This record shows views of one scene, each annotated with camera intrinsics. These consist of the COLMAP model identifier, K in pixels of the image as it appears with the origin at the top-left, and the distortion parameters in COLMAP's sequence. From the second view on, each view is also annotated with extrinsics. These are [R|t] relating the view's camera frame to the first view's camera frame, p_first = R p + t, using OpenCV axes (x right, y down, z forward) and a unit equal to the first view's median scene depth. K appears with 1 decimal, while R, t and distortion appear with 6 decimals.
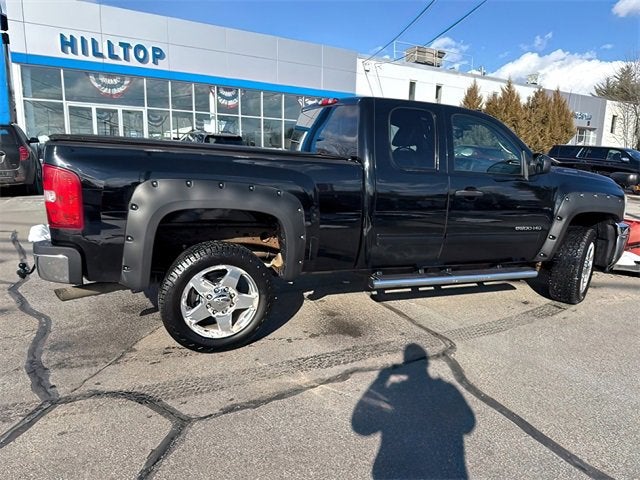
lens RADIAL K [[452.4, 0, 318.4], [0, 452.4, 239.2], [0, 0, 1]] dist [0.031882, -0.037151]
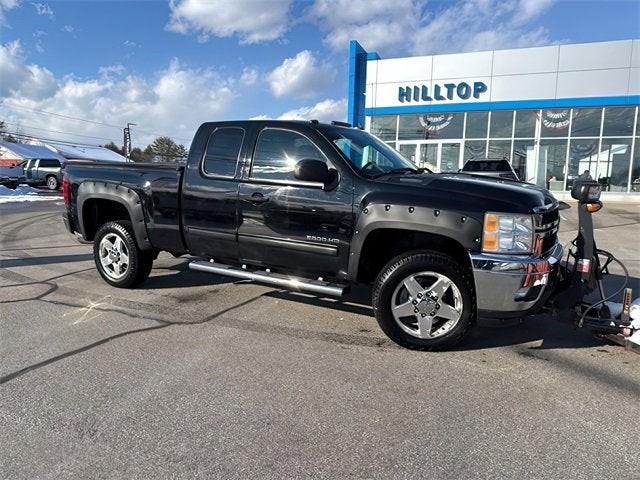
lens RADIAL K [[454.5, 0, 320.0], [0, 454.5, 240.0], [0, 0, 1]] dist [0.038784, -0.075318]
pose [[0.602243, 0.083979, -0.793883, 1.049597], [-0.140922, 0.990018, -0.002177, -0.015088], [0.785776, 0.113186, 0.608066, 0.383421]]
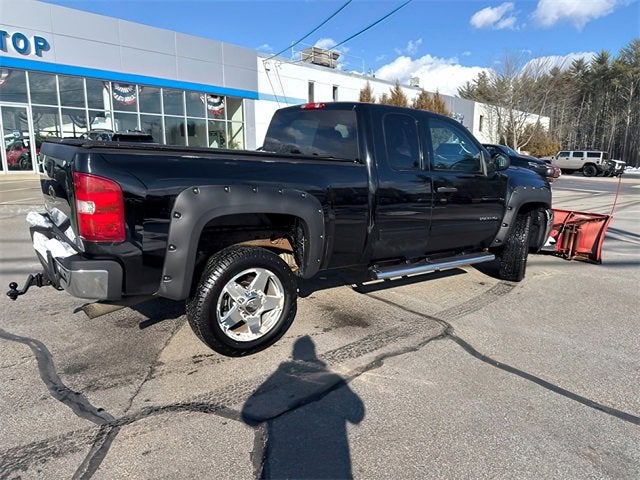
lens RADIAL K [[452.4, 0, 318.4], [0, 452.4, 239.2], [0, 0, 1]] dist [0.031882, -0.037151]
pose [[0.969918, -0.057665, 0.236504, -0.202201], [0.056557, 0.998333, 0.011473, -0.007430], [-0.236771, 0.002248, 0.971563, -0.011243]]
